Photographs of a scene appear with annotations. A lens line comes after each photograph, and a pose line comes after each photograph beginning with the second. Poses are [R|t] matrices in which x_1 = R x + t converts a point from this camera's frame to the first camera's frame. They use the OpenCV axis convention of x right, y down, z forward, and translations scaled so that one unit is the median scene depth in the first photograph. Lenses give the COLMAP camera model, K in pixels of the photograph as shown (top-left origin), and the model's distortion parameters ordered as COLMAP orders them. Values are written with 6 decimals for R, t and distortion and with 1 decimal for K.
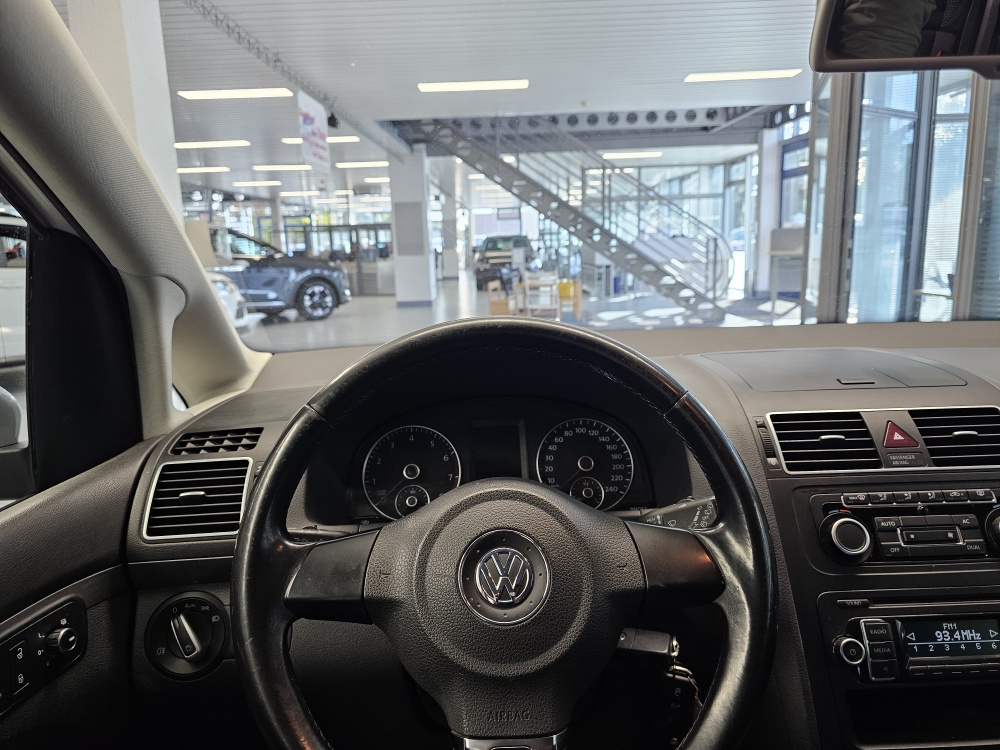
lens RADIAL K [[675.6, 0, 504.1], [0, 675.6, 377.2], [0, 0, 1]] dist [0.056828, -0.060645]
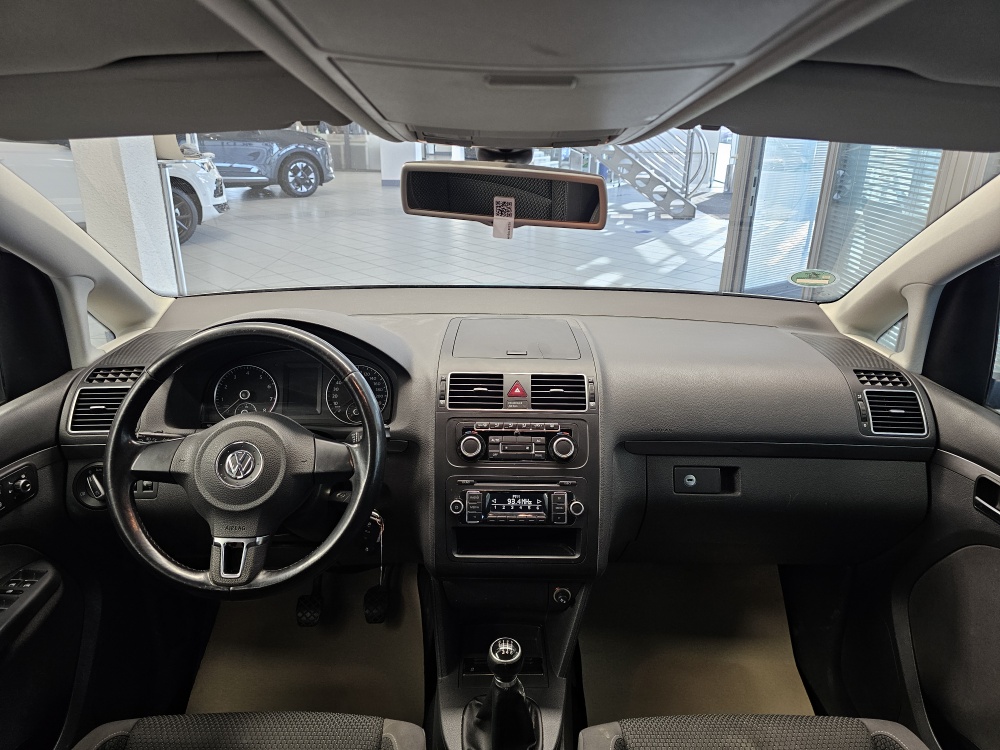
lens RADIAL K [[675.6, 0, 514.8], [0, 675.6, 354.2], [0, 0, 1]] dist [0.056828, -0.060645]
pose [[0.998880, 0.043613, 0.018350, 0.538067], [-0.045860, 0.987834, 0.148599, -0.257245], [-0.011646, -0.149274, 0.988727, -0.672501]]
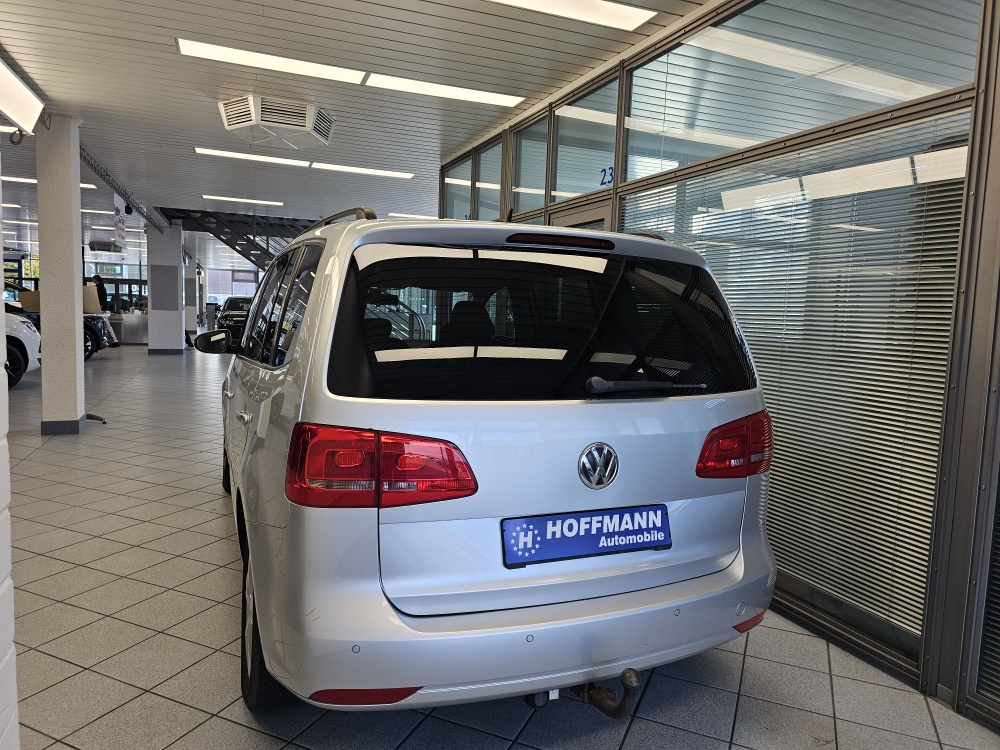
lens RADIAL K [[675.6, 0, 506.5], [0, 675.6, 375.0], [0, 0, 1]] dist [0.056828, -0.060645]
pose [[0.921280, 0.028460, 0.387857, -0.856276], [0.010186, 0.995211, -0.097222, 0.946184], [-0.388767, 0.093520, 0.916578, -5.377127]]
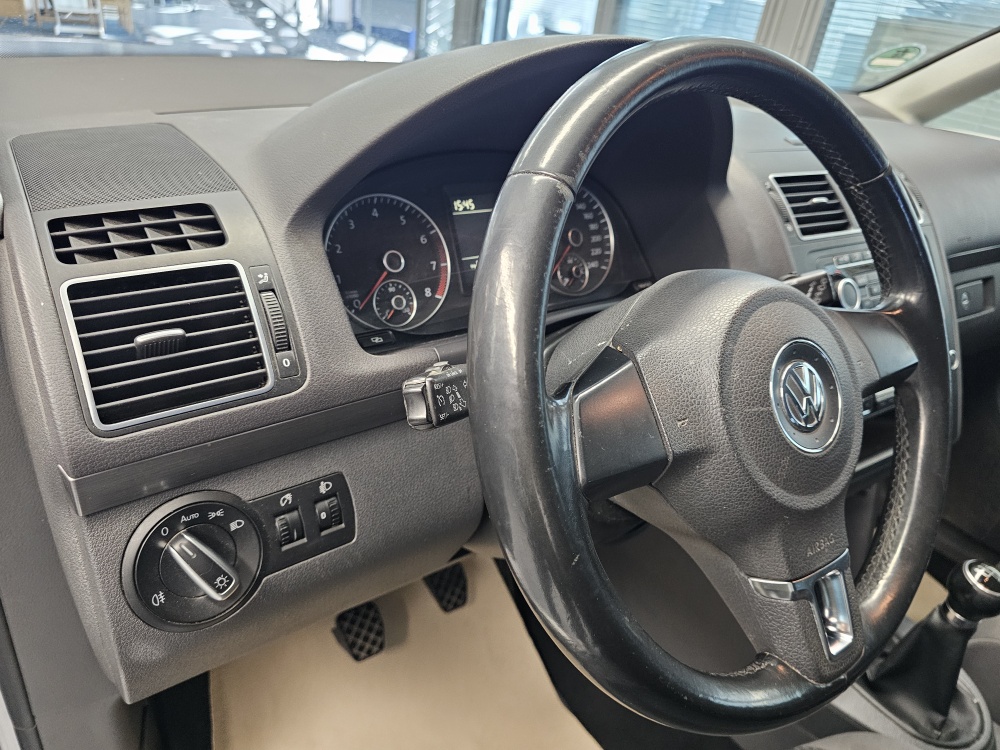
lens RADIAL K [[675.6, 0, 487.6], [0, 675.6, 361.3], [0, 0, 1]] dist [0.056828, -0.060645]
pose [[0.825652, -0.150637, 0.543698, -0.526585], [-0.041749, 0.944741, 0.325149, 0.003921], [-0.562633, -0.291159, 0.773738, 0.421155]]
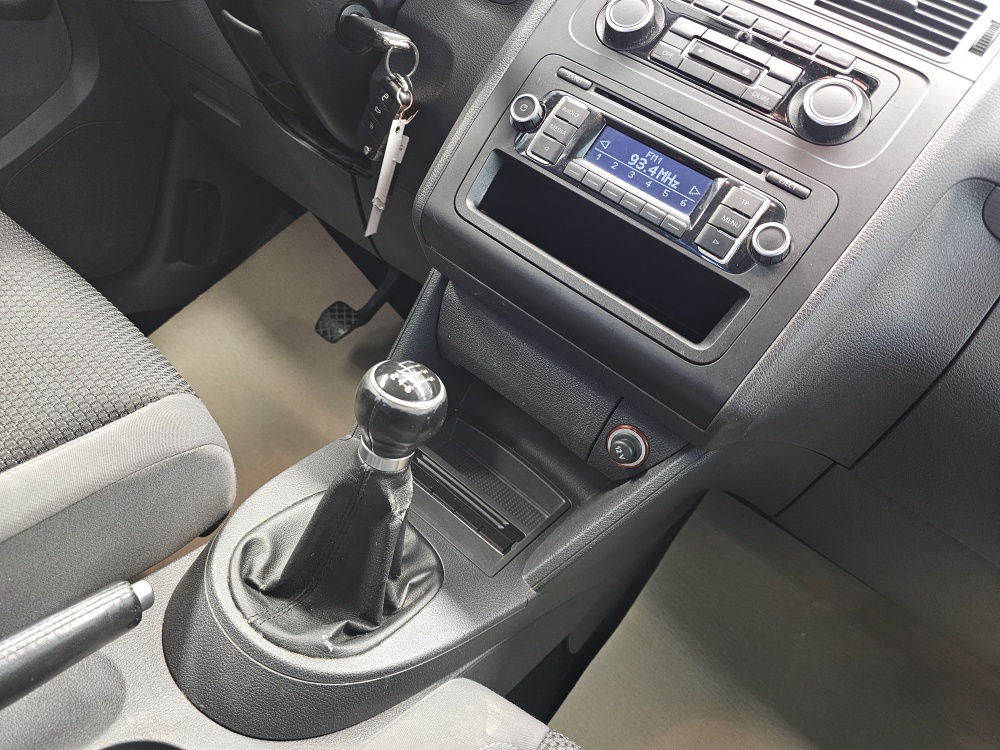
lens RADIAL K [[675.6, 0, 495.1], [0, 675.6, 364.3], [0, 0, 1]] dist [0.056828, -0.060645]
pose [[0.750678, 0.575092, -0.325193, 0.809426], [-0.485088, 0.813947, 0.319655, 0.356001], [0.448521, -0.082211, 0.889983, 0.199285]]
